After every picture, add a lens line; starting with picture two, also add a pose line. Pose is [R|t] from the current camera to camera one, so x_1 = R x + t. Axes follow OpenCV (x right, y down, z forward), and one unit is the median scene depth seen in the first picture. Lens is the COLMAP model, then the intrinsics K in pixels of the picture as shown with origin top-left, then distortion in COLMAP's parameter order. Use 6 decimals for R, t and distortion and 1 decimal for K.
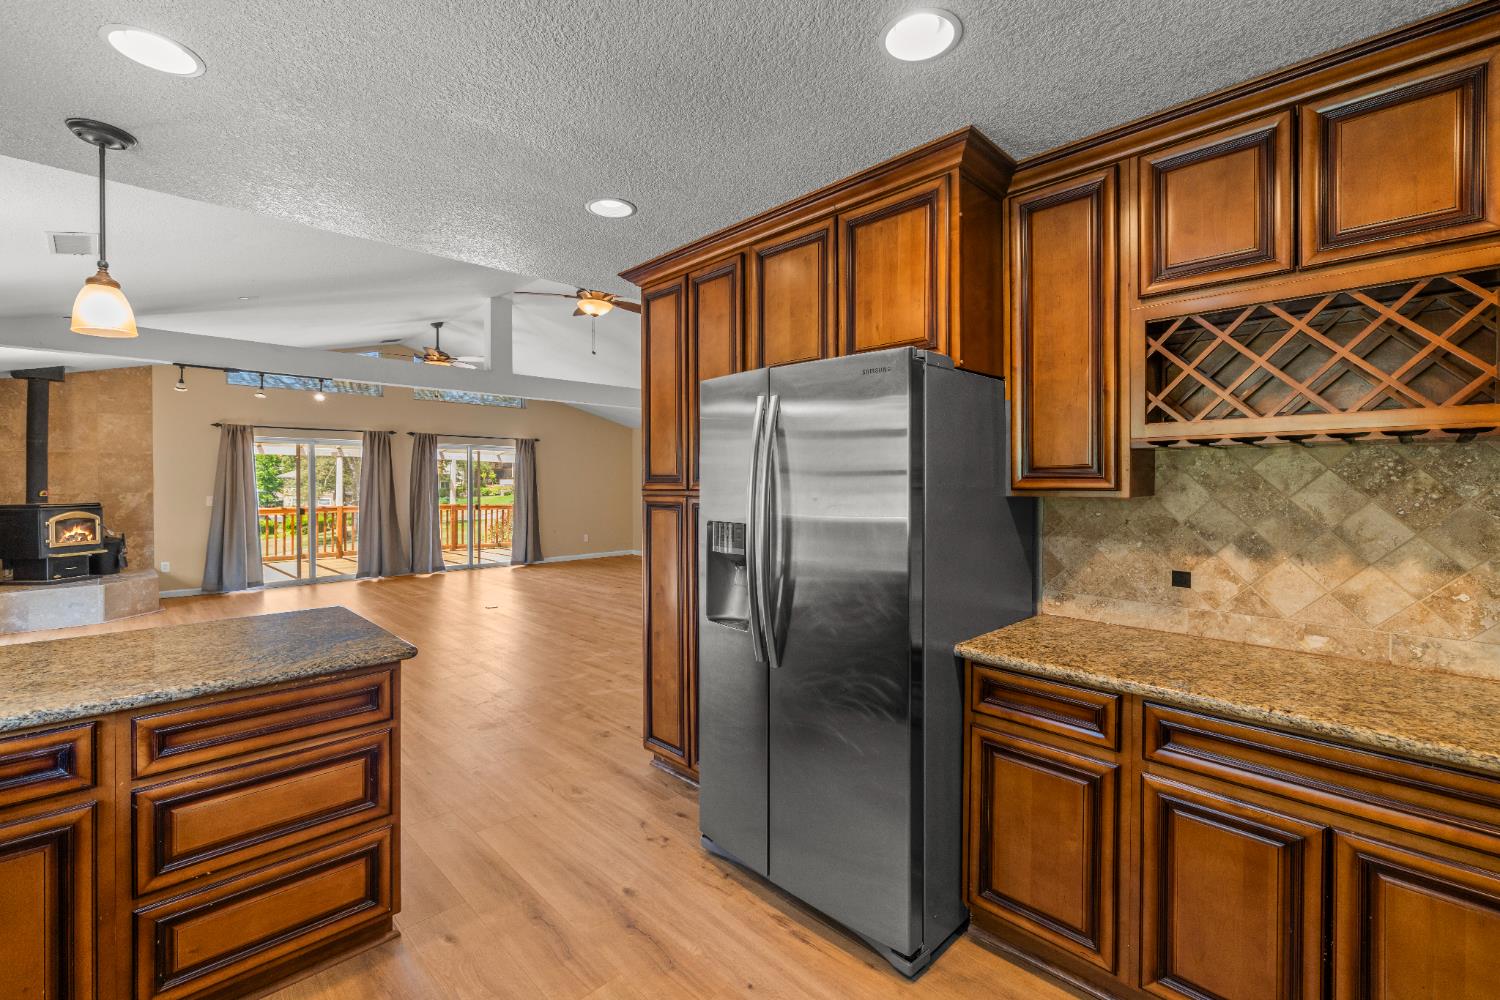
lens RADIAL K [[646.2, 0, 758.9], [0, 646.2, 490.9], [0, 0, 1]] dist [0.003397, -0.000707]
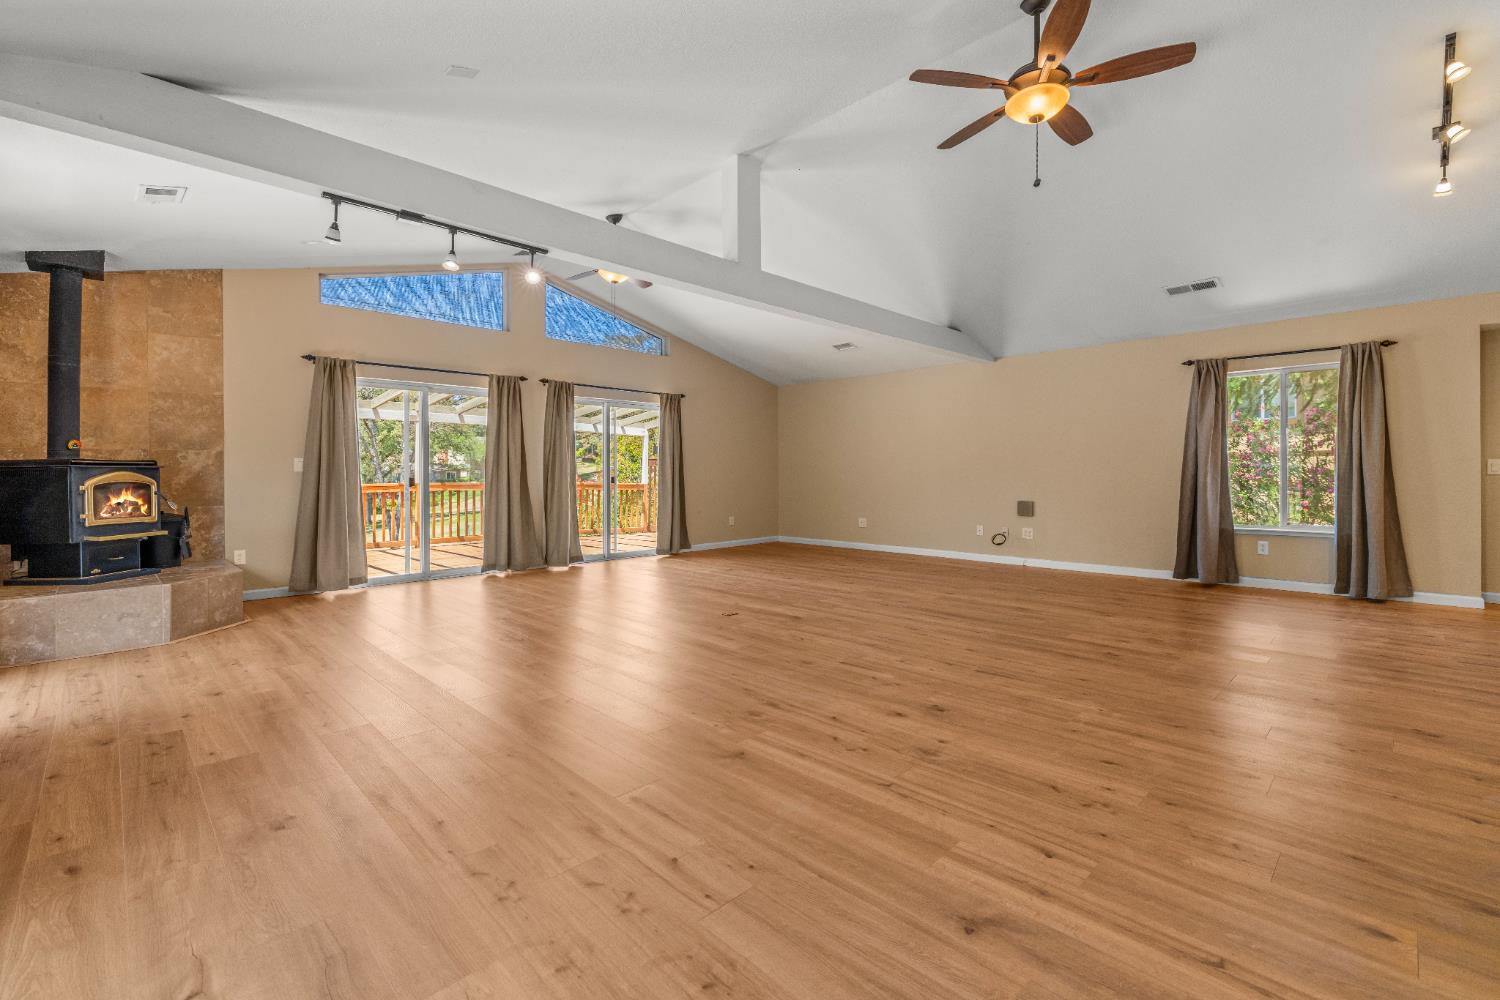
lens RADIAL K [[646.2, 0, 756.4], [0, 646.2, 479.2], [0, 0, 1]] dist [0.003397, -0.000707]
pose [[0.999986, -0.003838, 0.003733, -0.380379], [0.003858, 0.999977, -0.005501, 0.041443], [-0.003712, 0.005515, 0.999978, 0.312877]]
